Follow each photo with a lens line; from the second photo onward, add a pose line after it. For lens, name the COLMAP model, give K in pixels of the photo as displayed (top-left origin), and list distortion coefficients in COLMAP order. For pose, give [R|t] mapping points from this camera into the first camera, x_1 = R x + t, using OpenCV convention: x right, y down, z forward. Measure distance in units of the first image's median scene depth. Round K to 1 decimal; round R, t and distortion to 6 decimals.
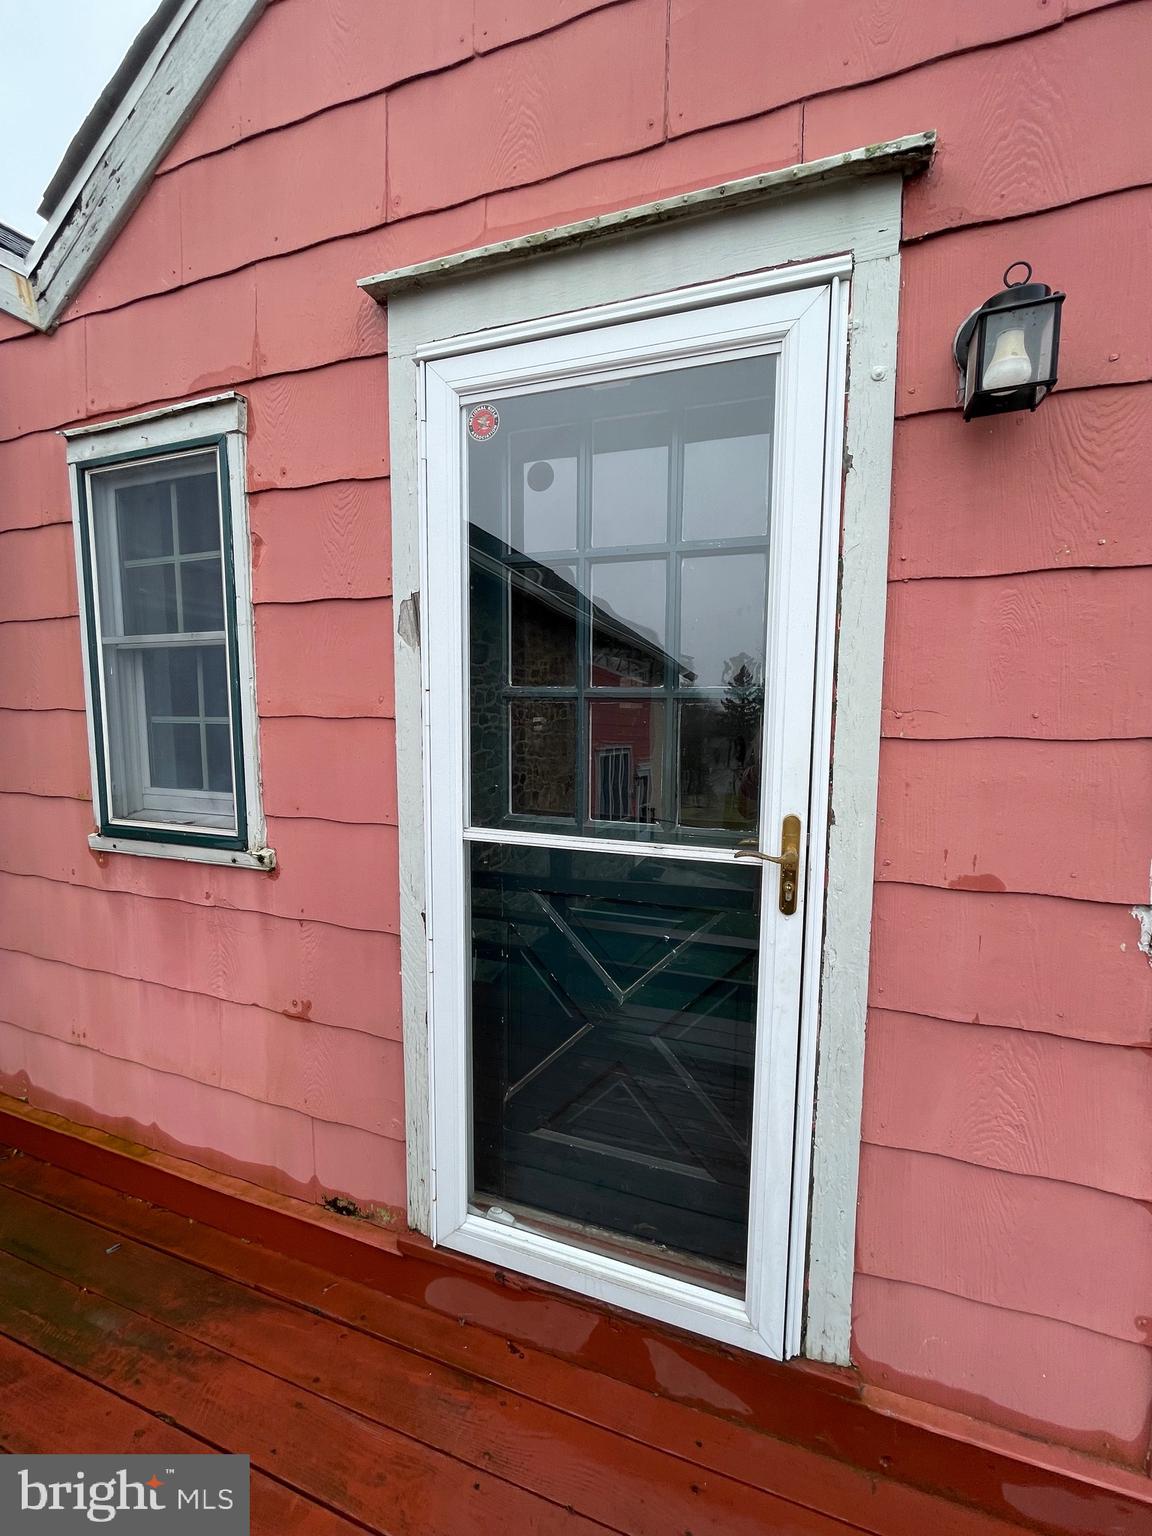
lens RADIAL K [[619.0, 0, 575.4], [0, 619.0, 767.3], [0, 0, 1]] dist [-0.004494, 0.000377]
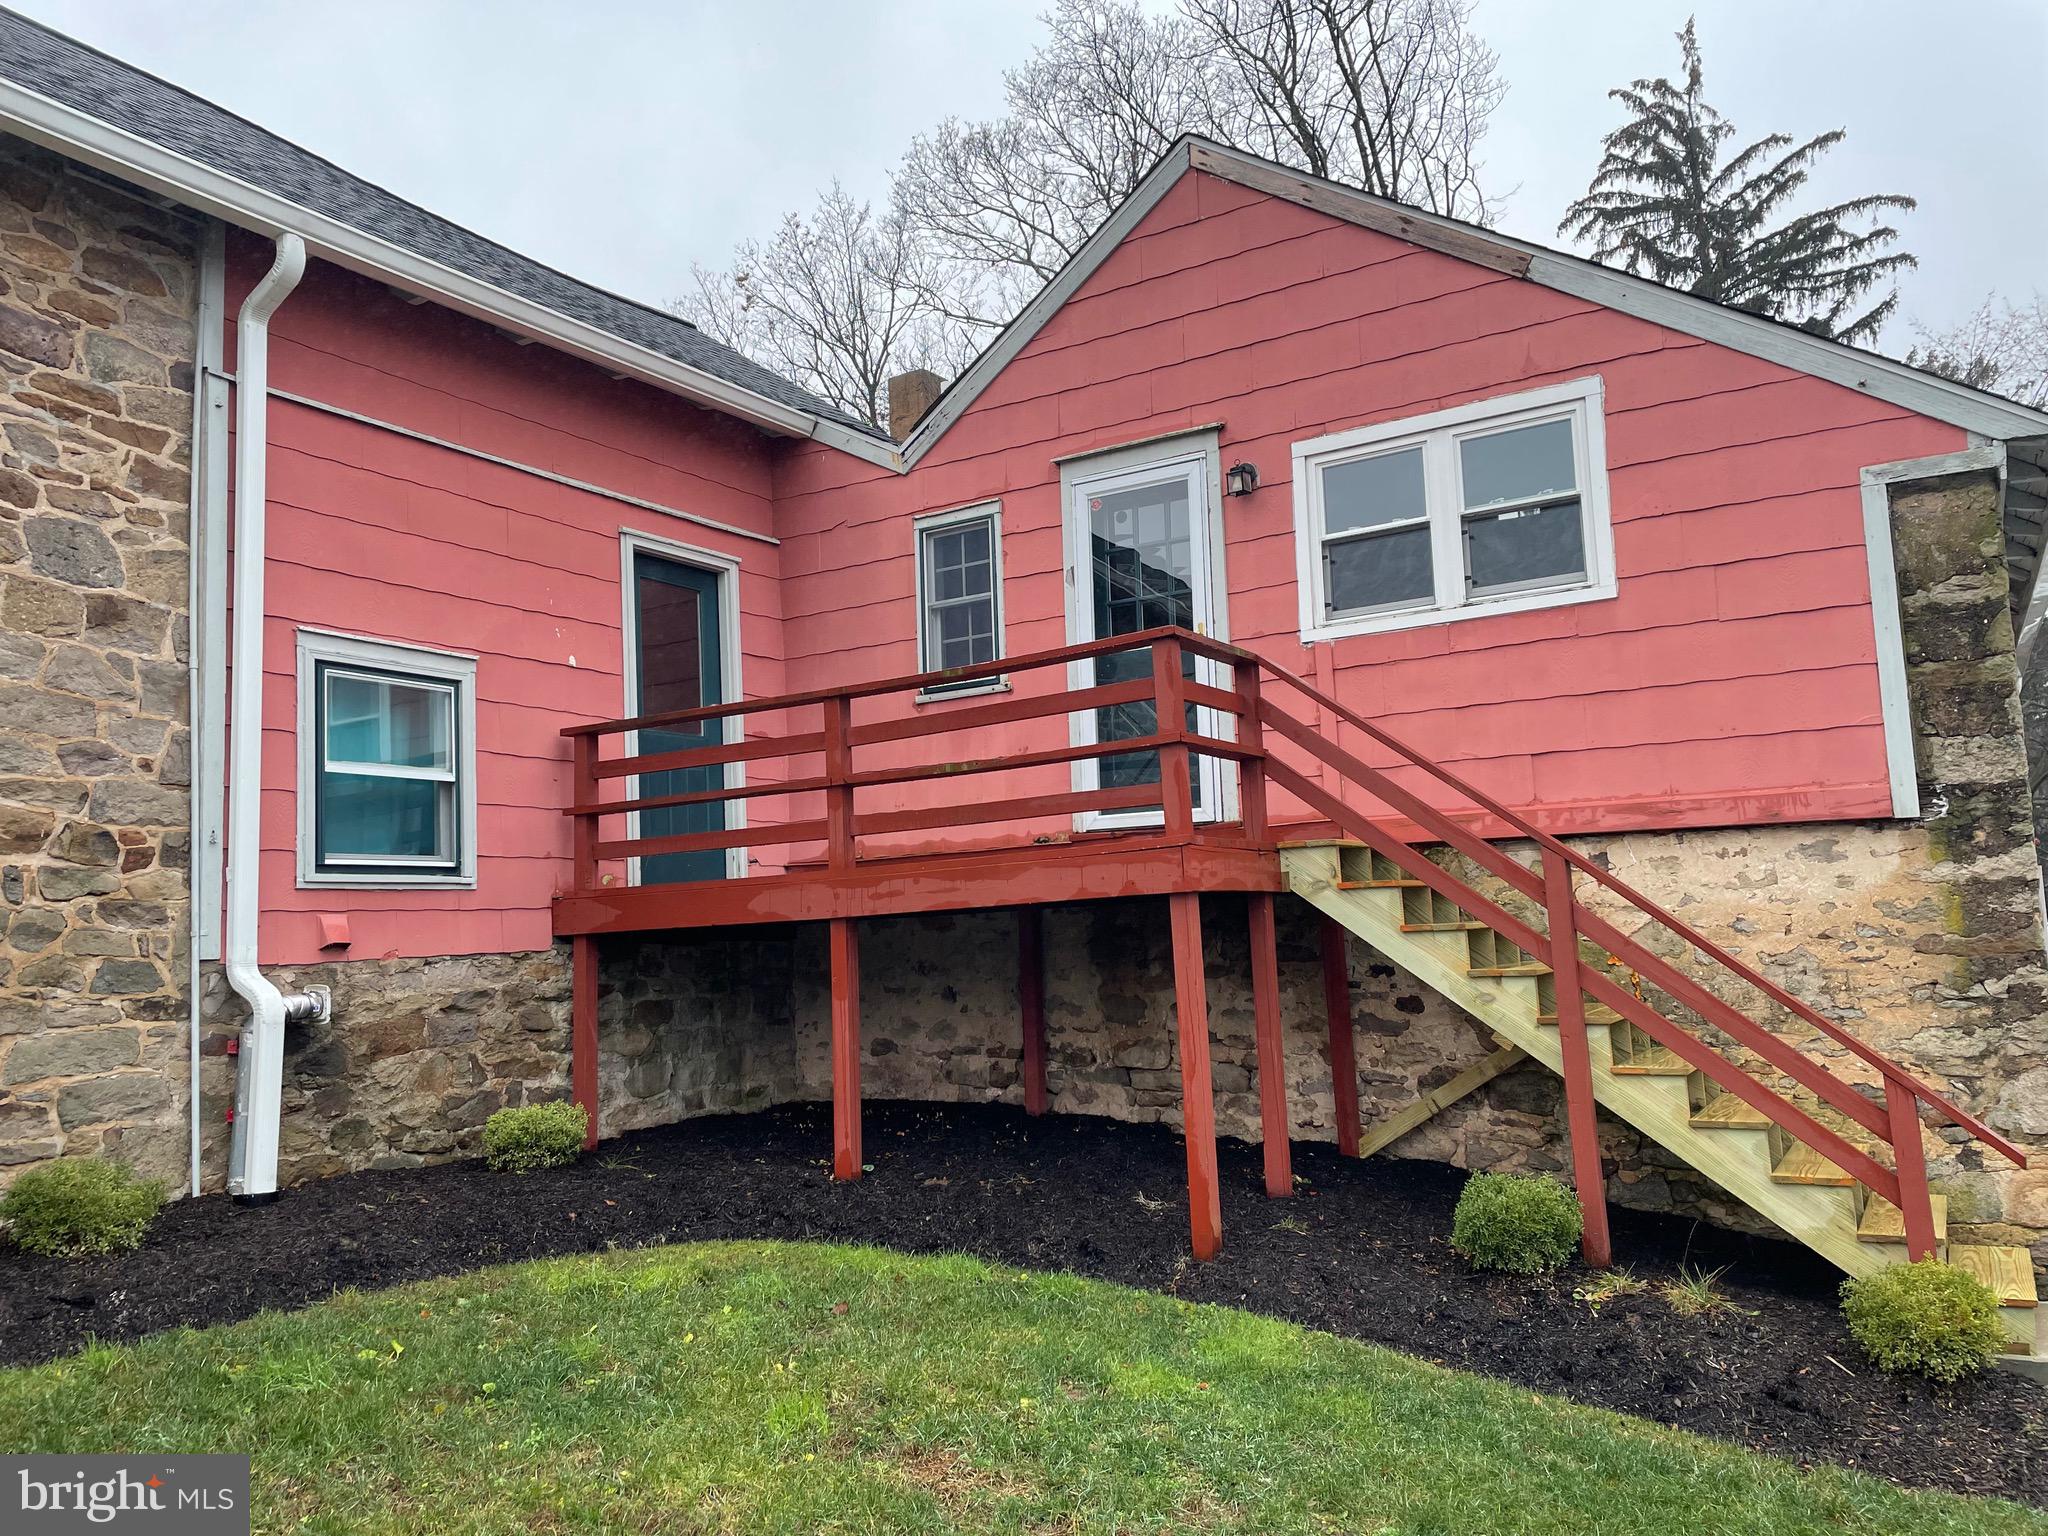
lens RADIAL K [[1533.5, 0, 1029.7], [0, 1533.5, 764.6], [0, 0, 1]] dist [0.072266, -0.076545]
pose [[0.979415, -0.062278, -0.192010, 0.733067], [0.019747, 0.976214, -0.215910, 1.868119], [0.200889, 0.207673, 0.957348, -4.901170]]
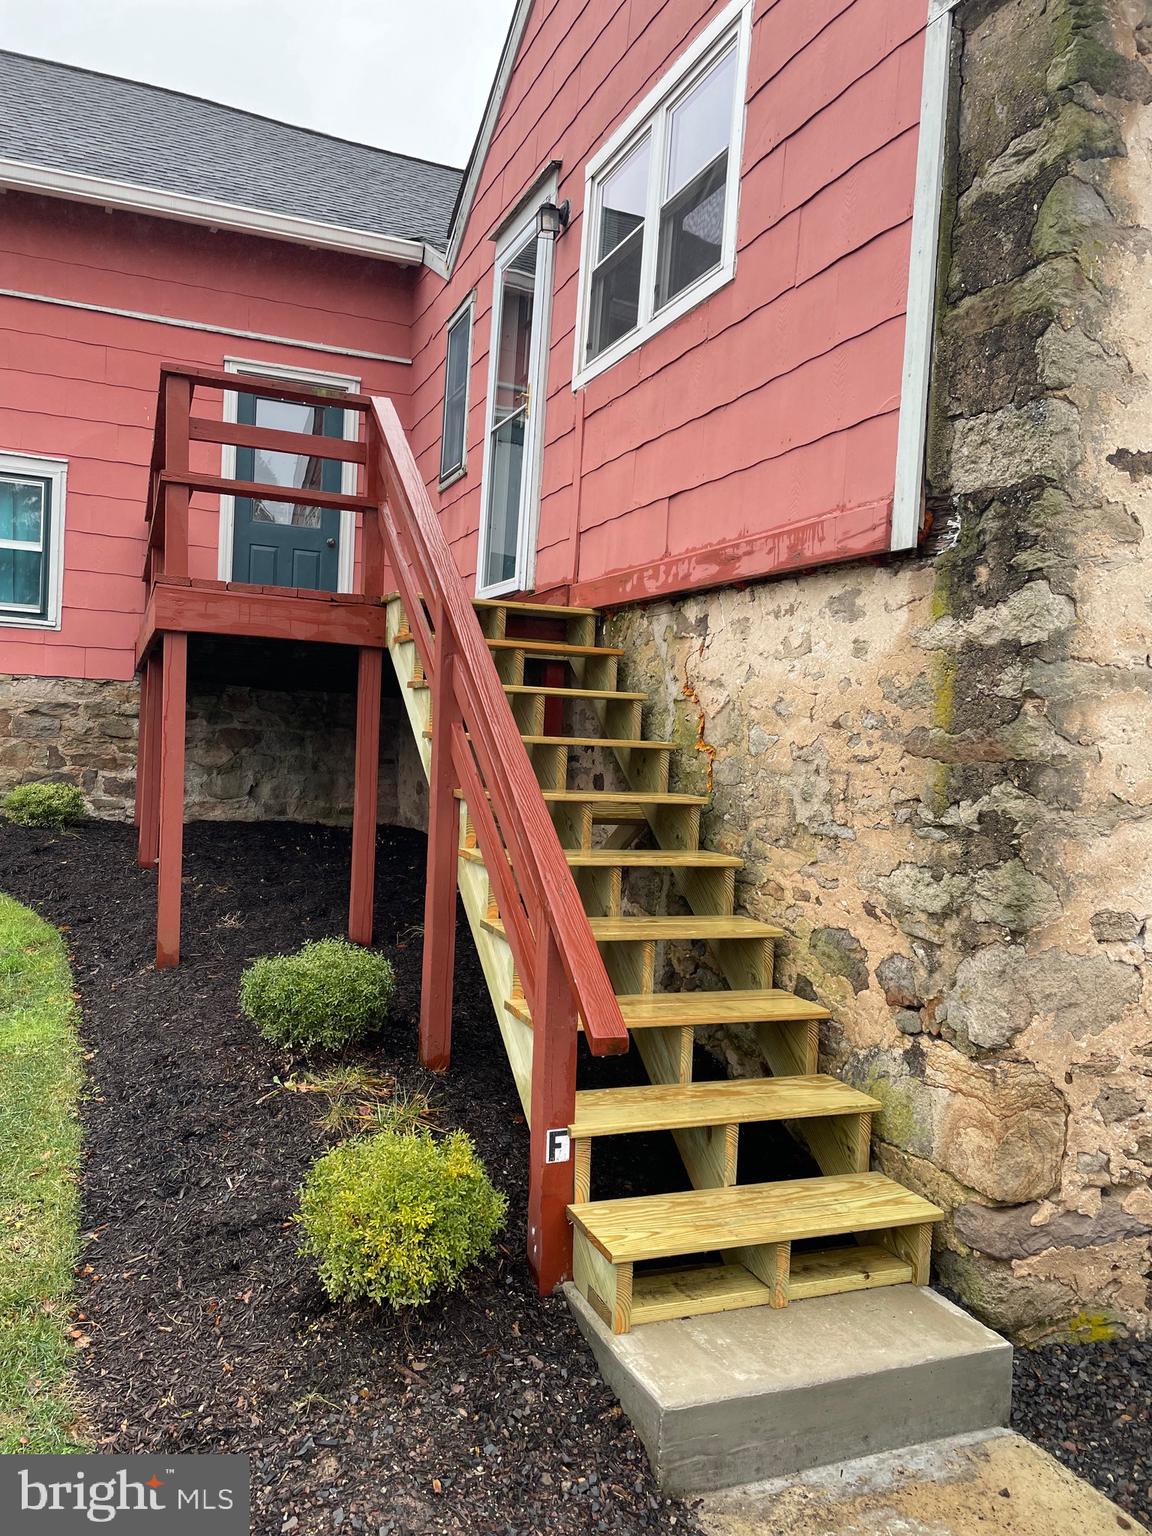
lens RADIAL K [[1150.1, 0, 571.3], [0, 1150.1, 771.7], [0, 0, 1]] dist [0.072266, -0.076545]
pose [[0.656489, 0.054055, -0.752397, 3.764343], [-0.132168, 0.990242, -0.044177, 1.689797], [0.742667, 0.128444, 0.657227, -1.774604]]
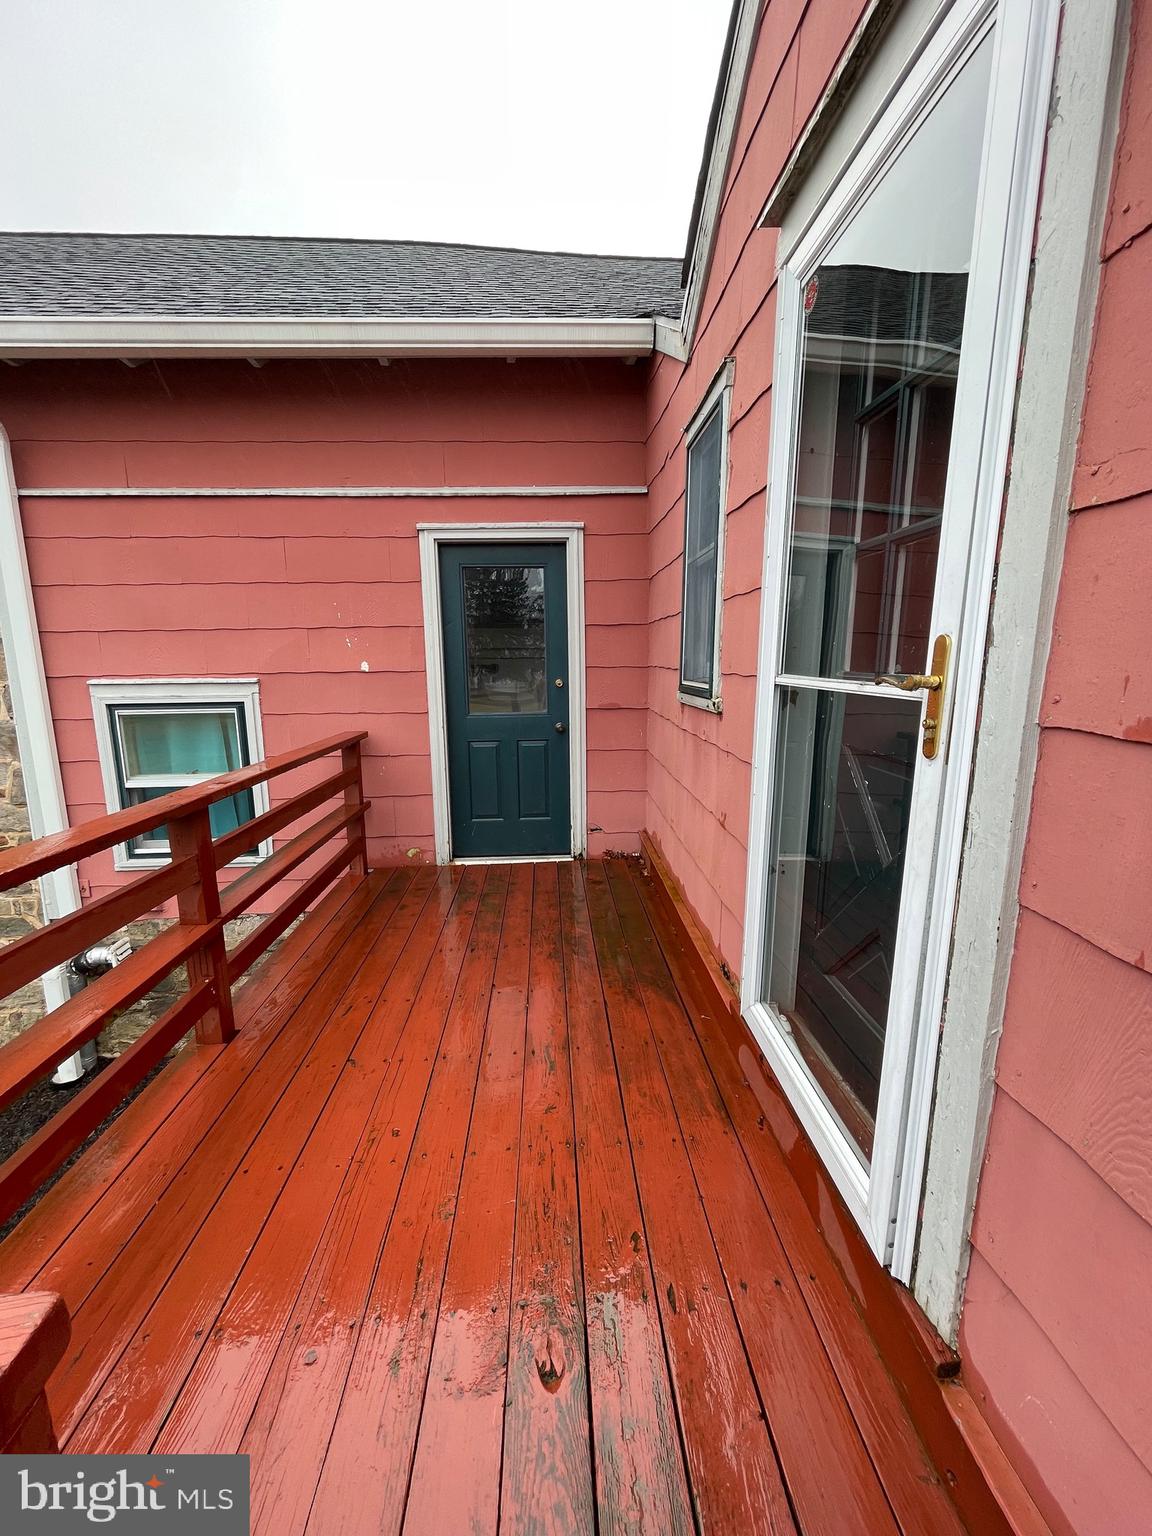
lens RADIAL K [[619.0, 0, 581.7], [0, 619.0, 768.0], [0, 0, 1]] dist [-0.004494, 0.000377]
pose [[0.388056, 0.155246, -0.908466, 0.750620], [-0.088099, 0.987446, 0.131110, 0.149359], [0.917415, 0.029156, 0.396861, 0.196752]]
